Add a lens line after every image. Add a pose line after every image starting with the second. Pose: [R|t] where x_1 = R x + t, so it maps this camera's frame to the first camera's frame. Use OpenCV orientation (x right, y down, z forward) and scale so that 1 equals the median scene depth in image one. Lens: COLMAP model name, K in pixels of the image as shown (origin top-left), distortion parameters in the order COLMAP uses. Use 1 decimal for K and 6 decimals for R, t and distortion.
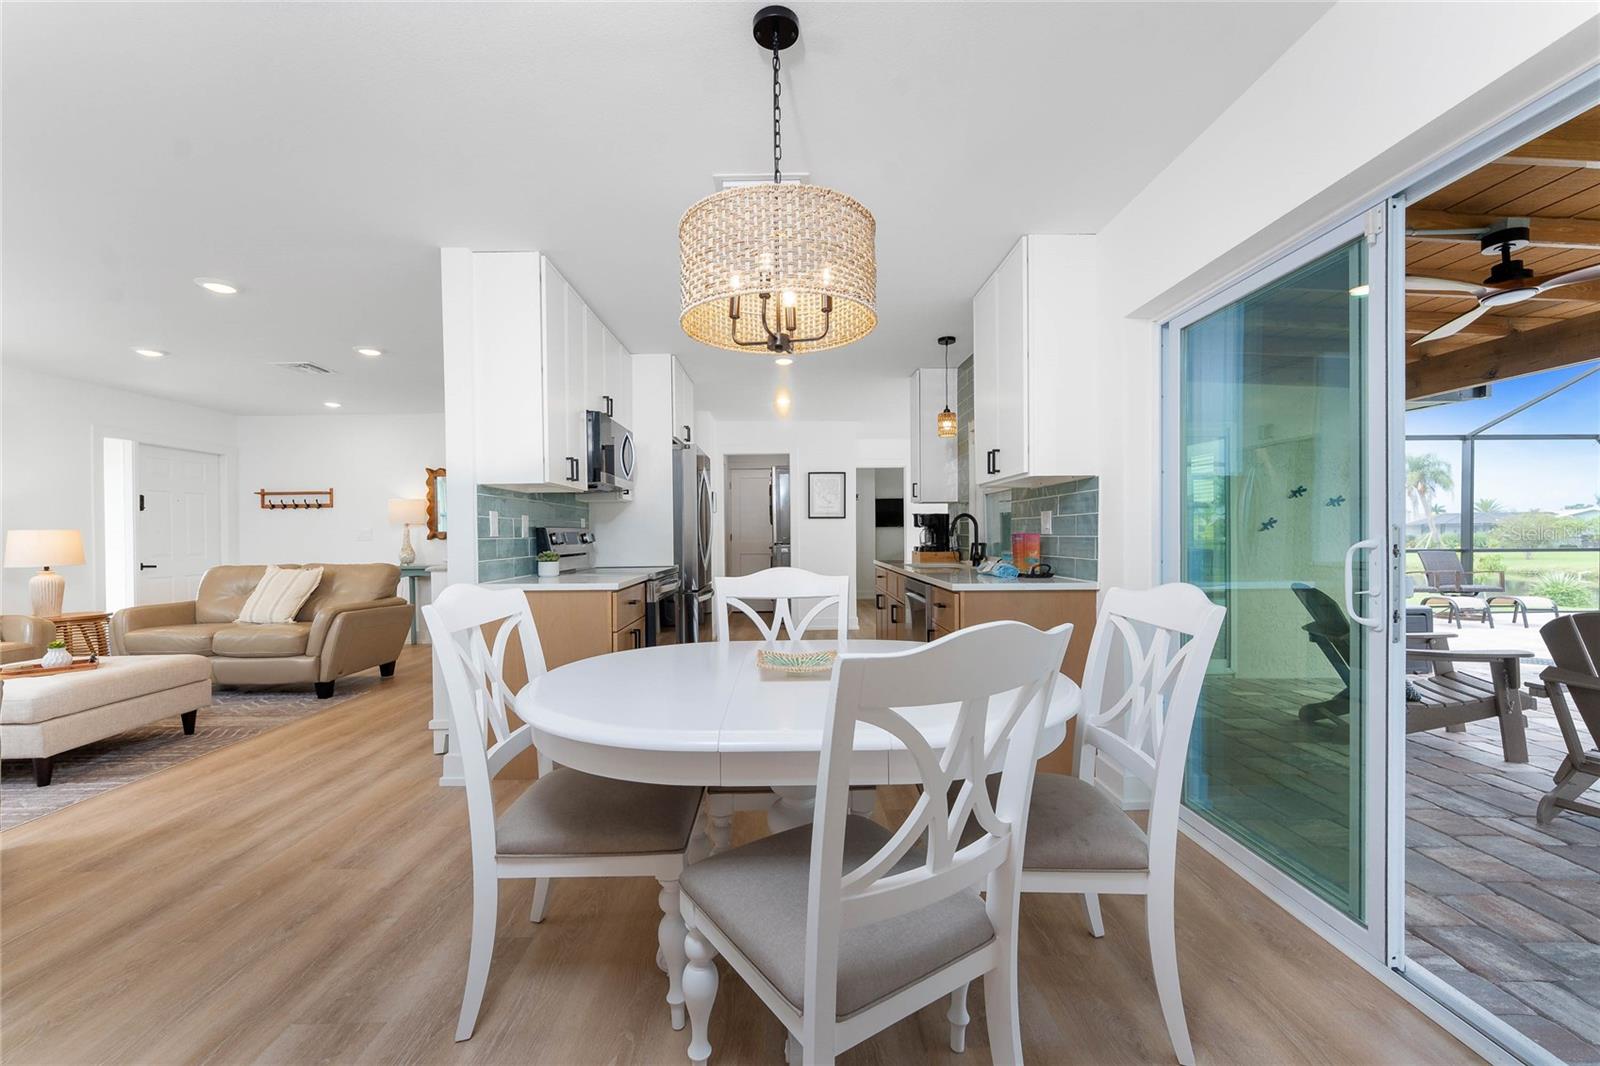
lens RADIAL K [[641.9, 0, 800.2], [0, 641.9, 535.9], [0, 0, 1]] dist [-0.000398, -0.000082]
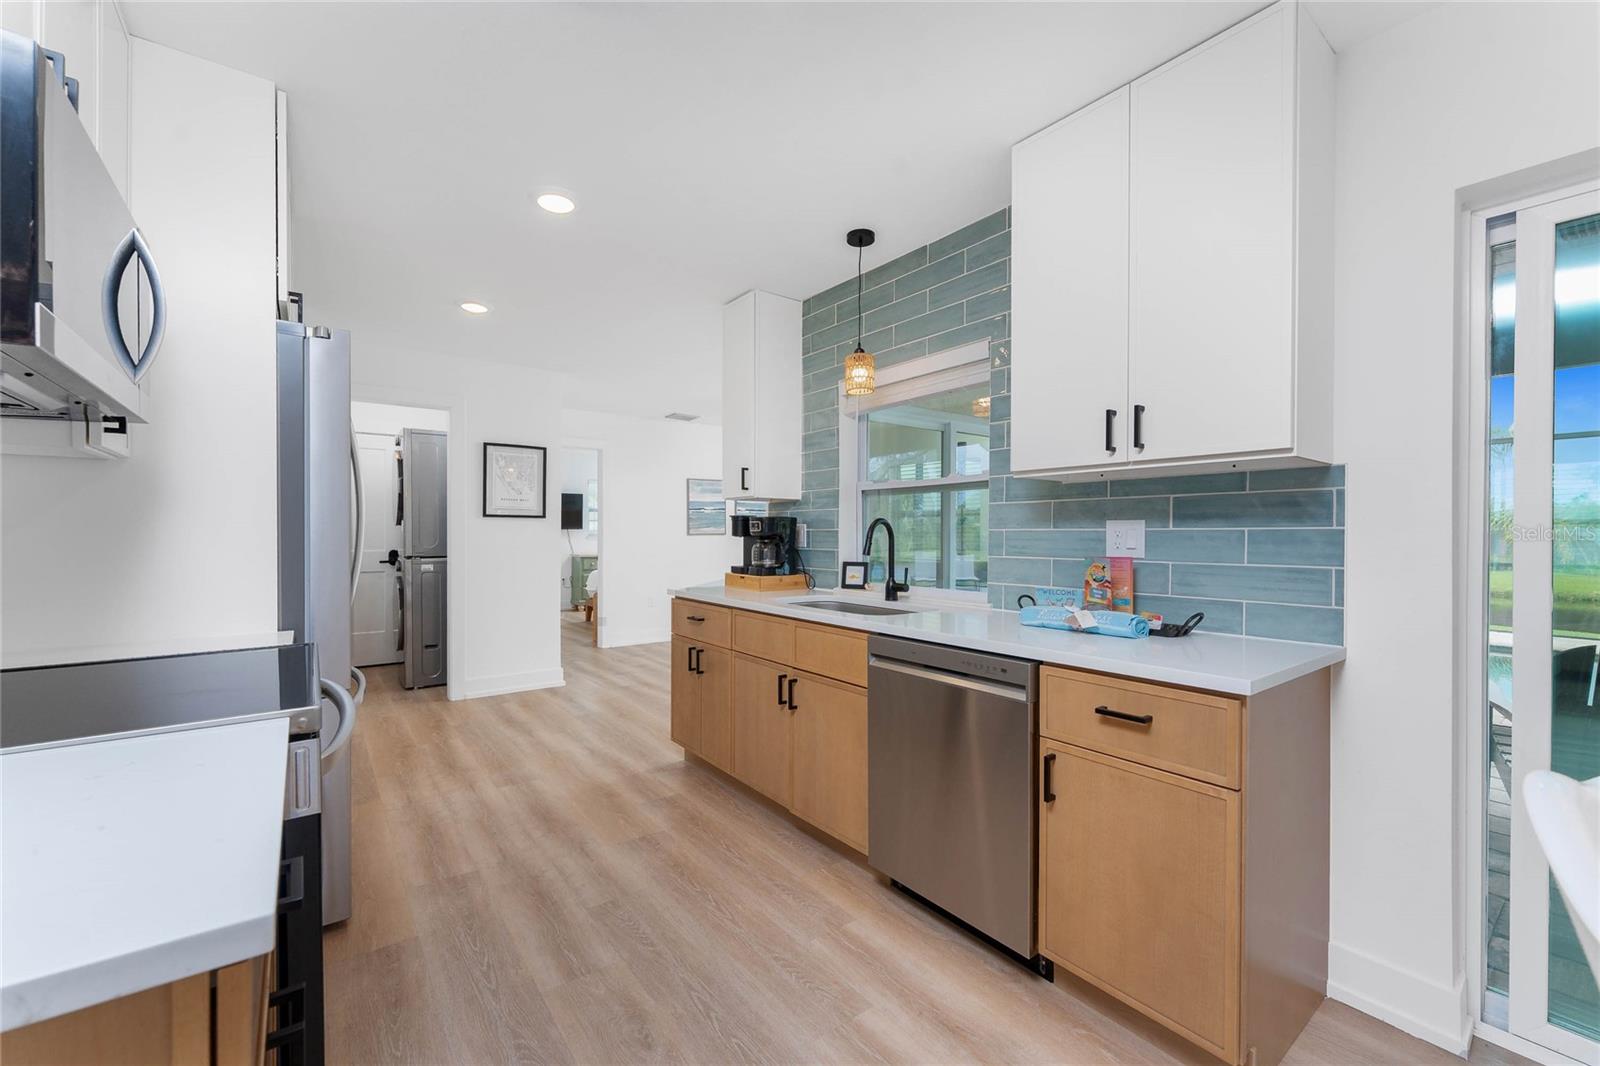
lens RADIAL K [[644.9, 0, 797.0], [0, 644.9, 537.2], [0, 0, 1]] dist [0.001706, 0.000200]
pose [[0.809499, 0.007200, 0.587077, -0.173359], [-0.007884, 0.999968, -0.001393, -0.013978], [-0.587069, -0.003501, 0.809530, 0.501706]]
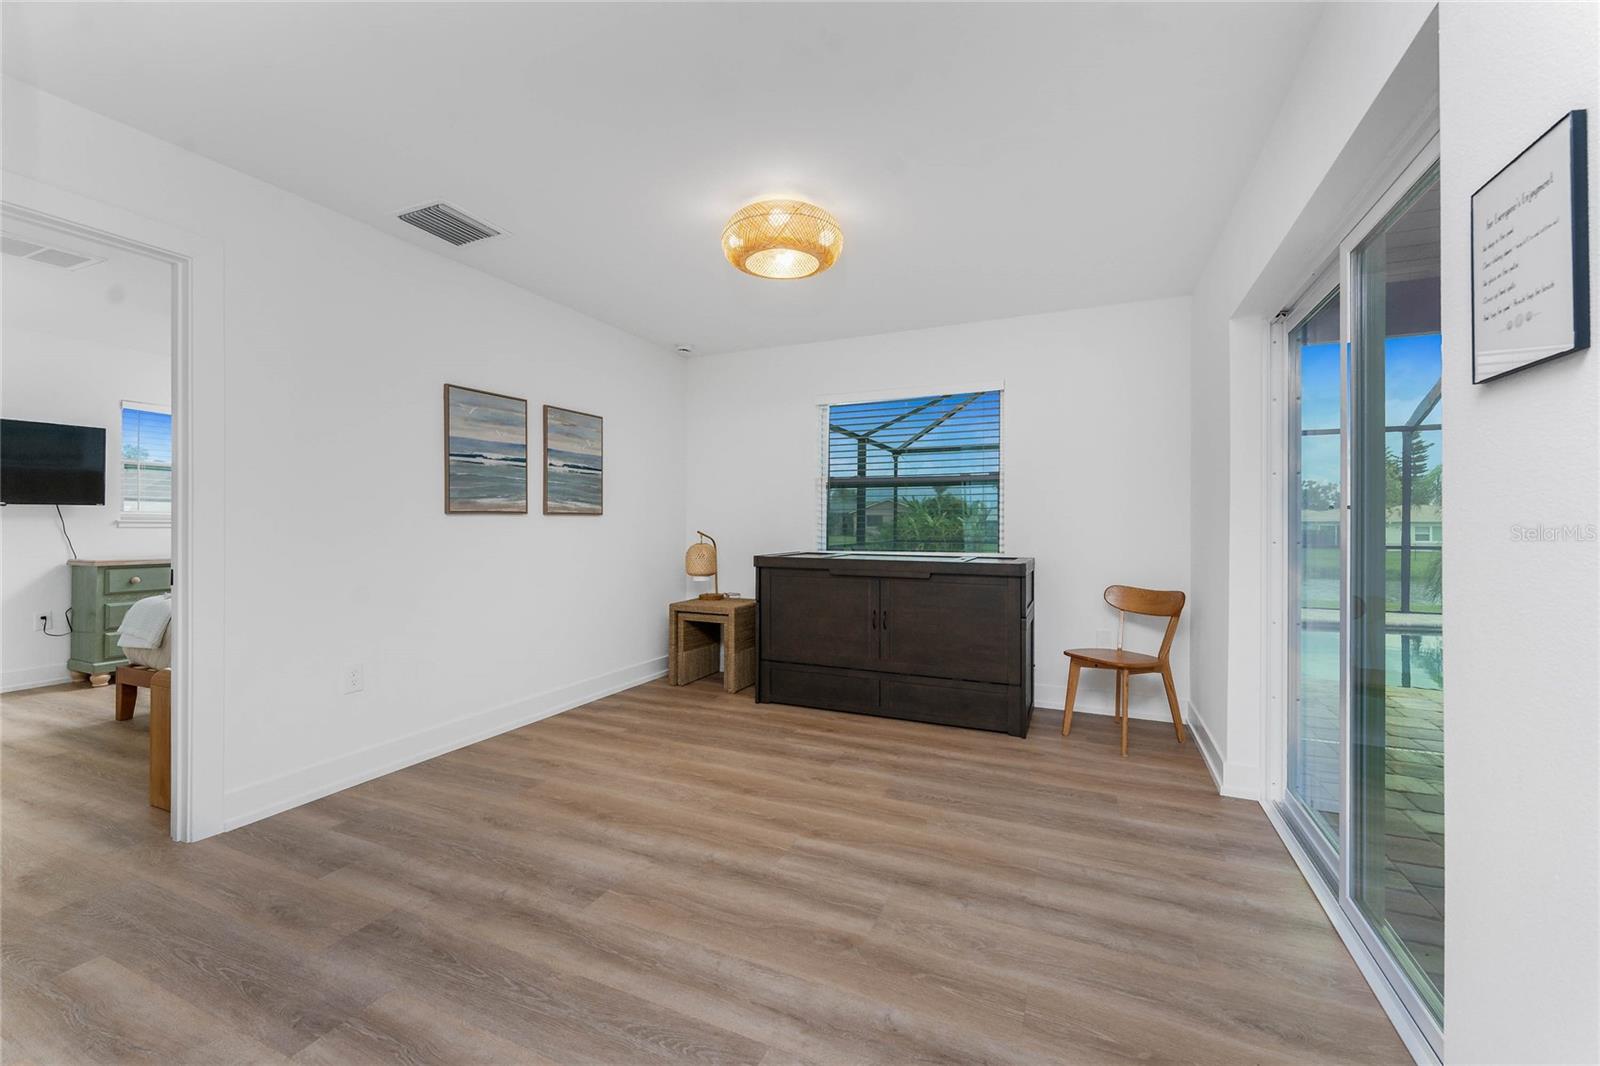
lens RADIAL K [[641.0, 0, 807.4], [0, 641.0, 519.5], [0, 0, 1]] dist [0.001180, -0.000008]
pose [[0.418047, 0.012287, 0.908342, 0.076540], [-0.002923, 0.999922, -0.012181, -0.005484], [-0.908420, 0.002437, 0.418051, 1.304349]]
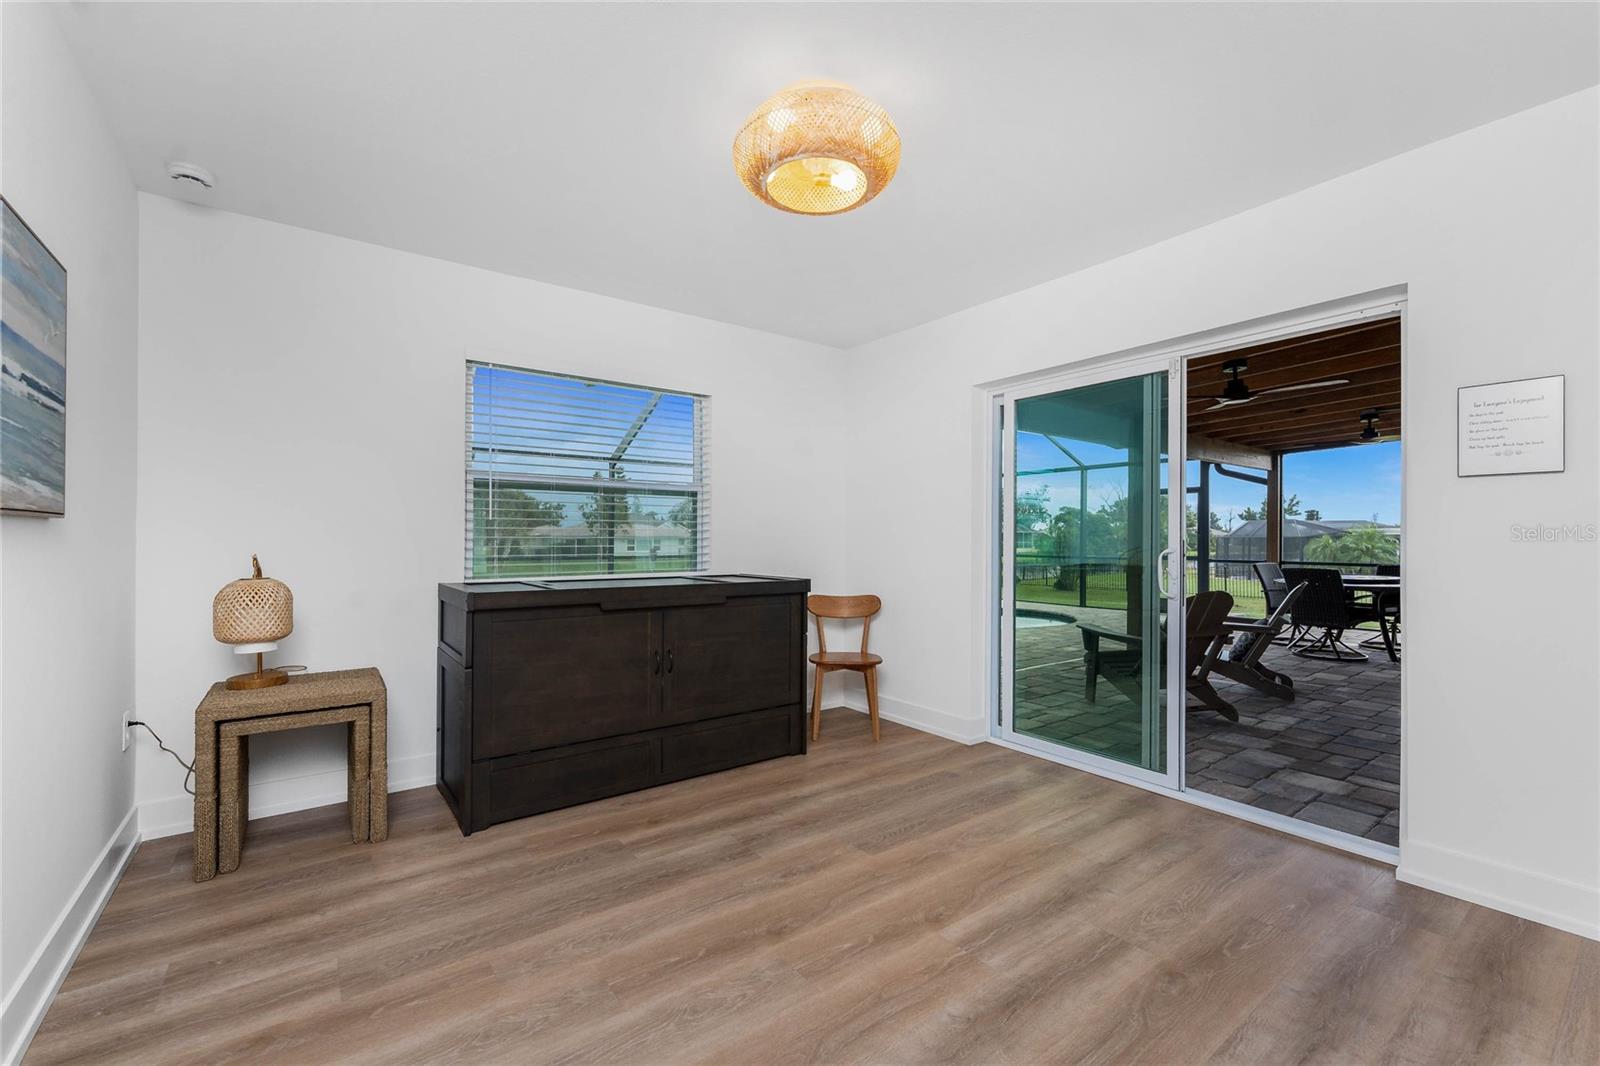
lens RADIAL K [[649.7, 0, 778.7], [0, 649.7, 536.8], [0, 0, 1]] dist [-0.000944, -0.000307]
pose [[-0.575766, 0.007882, 0.817577, 0.263173], [0.002347, 0.999965, -0.007988, -0.007635], [-0.817611, -0.002680, -0.575765, 1.854534]]
